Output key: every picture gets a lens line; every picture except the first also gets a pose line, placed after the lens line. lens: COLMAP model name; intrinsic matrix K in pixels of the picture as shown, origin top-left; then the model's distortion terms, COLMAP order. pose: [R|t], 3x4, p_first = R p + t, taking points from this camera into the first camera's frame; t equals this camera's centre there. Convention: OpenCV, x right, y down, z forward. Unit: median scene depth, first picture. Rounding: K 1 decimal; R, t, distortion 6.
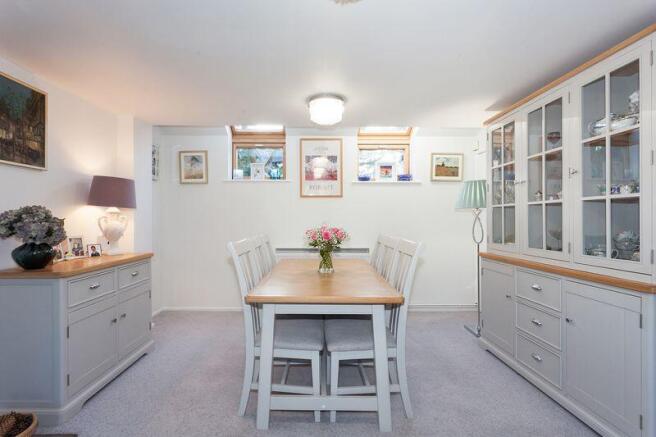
lens RADIAL K [[325.7, 0, 322.7], [0, 325.7, 216.4], [0, 0, 1]] dist [0.001014, 0.000399]
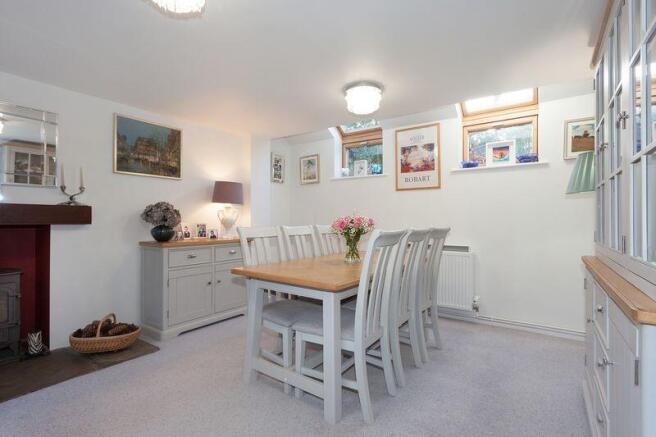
lens RADIAL K [[325.7, 0, 322.7], [0, 325.7, 216.4], [0, 0, 1]] dist [0.001014, 0.000399]
pose [[0.803877, -0.003638, -0.594785, 0.486528], [0.000150, 0.999983, -0.005914, 0.033790], [0.594796, 0.004665, 0.803863, 0.133086]]
